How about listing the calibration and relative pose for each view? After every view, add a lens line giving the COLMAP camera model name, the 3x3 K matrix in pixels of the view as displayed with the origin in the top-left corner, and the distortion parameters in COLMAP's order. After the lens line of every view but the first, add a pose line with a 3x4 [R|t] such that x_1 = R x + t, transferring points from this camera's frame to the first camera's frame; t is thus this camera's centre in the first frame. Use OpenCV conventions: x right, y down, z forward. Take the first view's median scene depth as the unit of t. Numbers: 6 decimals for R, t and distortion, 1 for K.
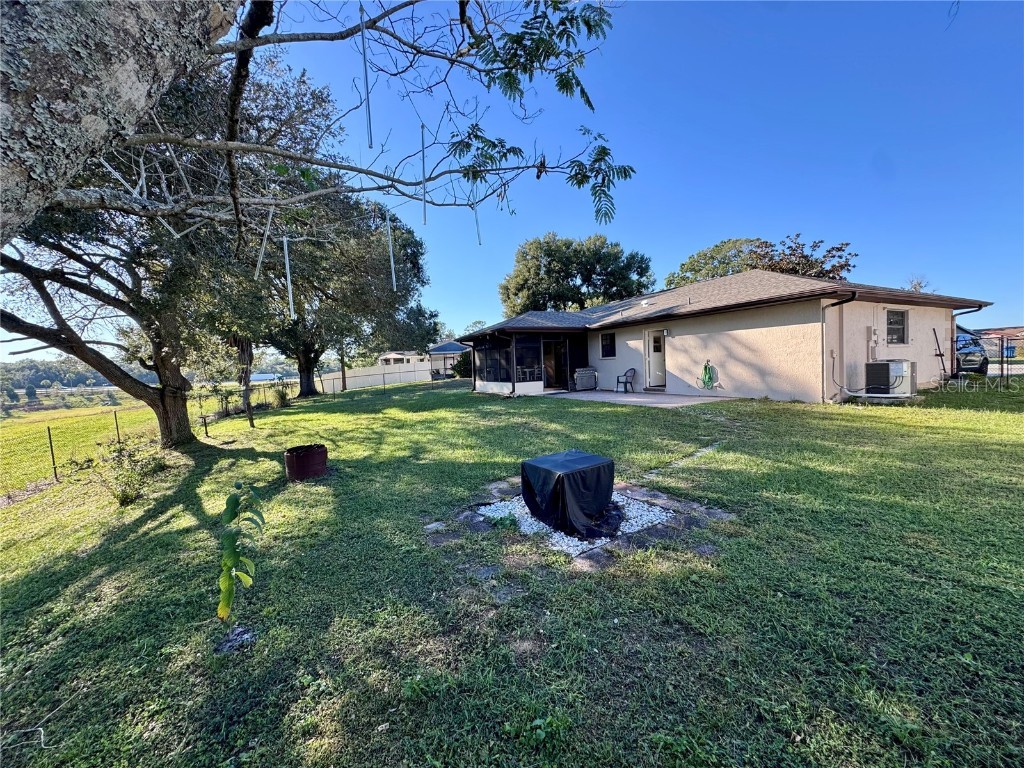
lens RADIAL K [[406.7, 0, 508.1], [0, 406.7, 381.7], [0, 0, 1]] dist [-0.001536, -0.000240]
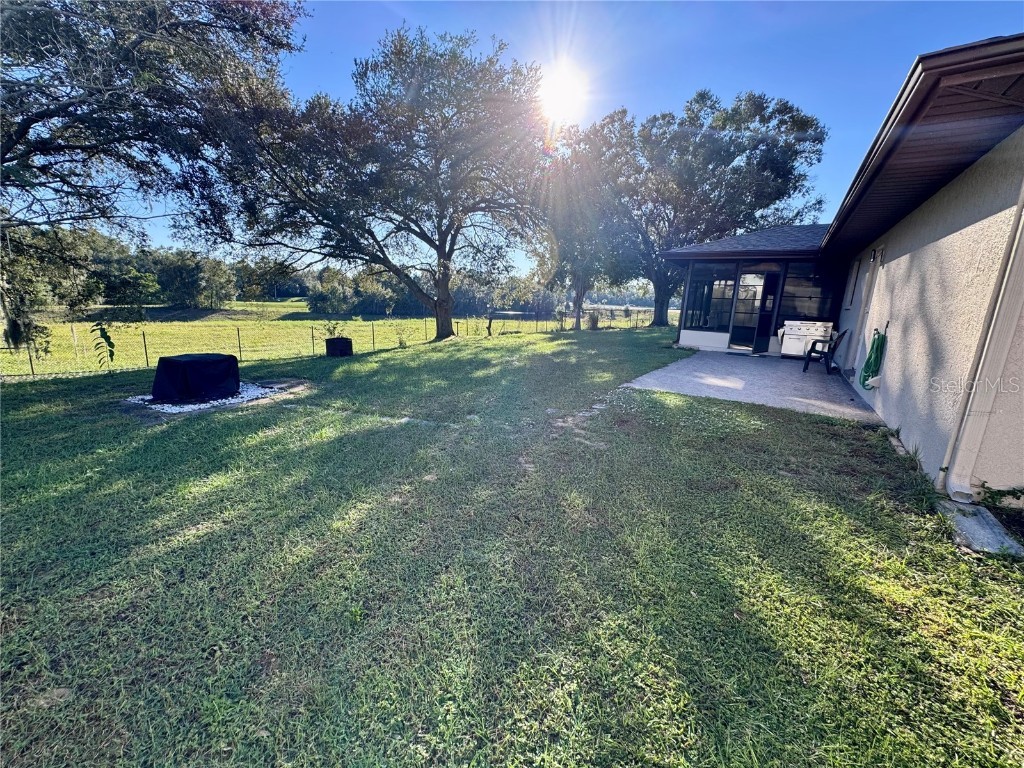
lens RADIAL K [[406.7, 0, 508.1], [0, 406.7, 381.7], [0, 0, 1]] dist [-0.001536, -0.000240]
pose [[0.484464, 0.235592, -0.842491, 0.503590], [-0.098128, 0.971612, 0.215271, -0.033551], [0.869290, -0.021619, 0.493829, 0.336540]]
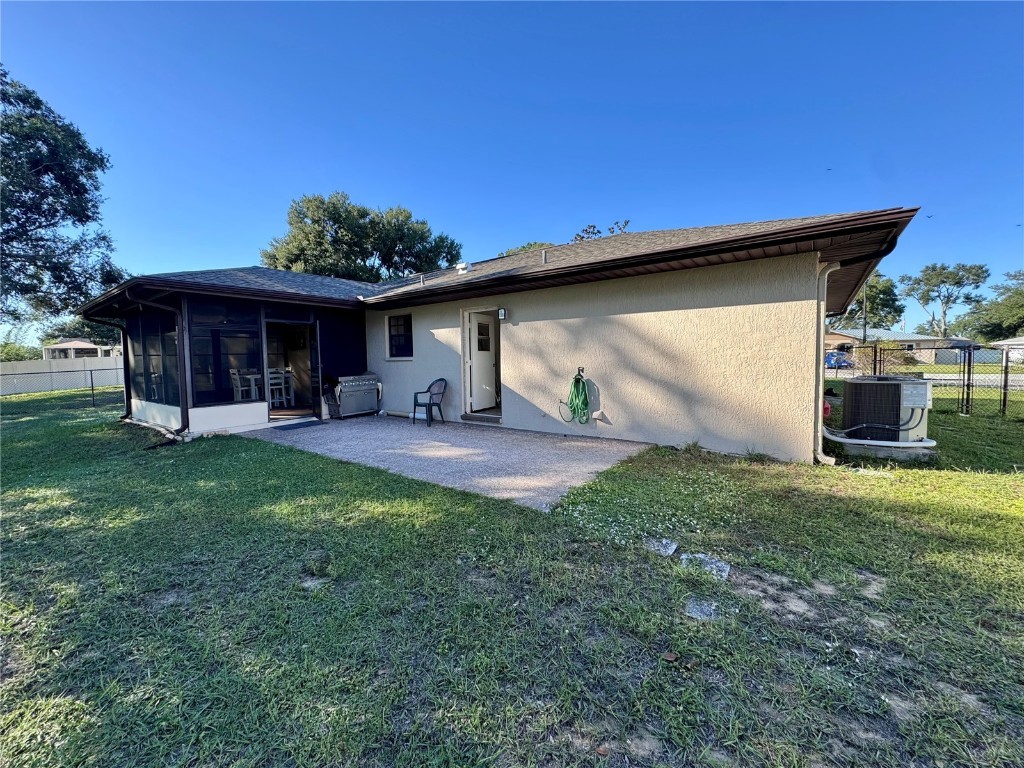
lens RADIAL K [[406.7, 0, 508.1], [0, 406.7, 381.7], [0, 0, 1]] dist [-0.001536, -0.000240]
pose [[0.896107, 0.000811, 0.443838, 0.129396], [-0.002102, 0.999995, 0.002416, -0.027643], [-0.443834, -0.003098, 0.896104, 0.424714]]
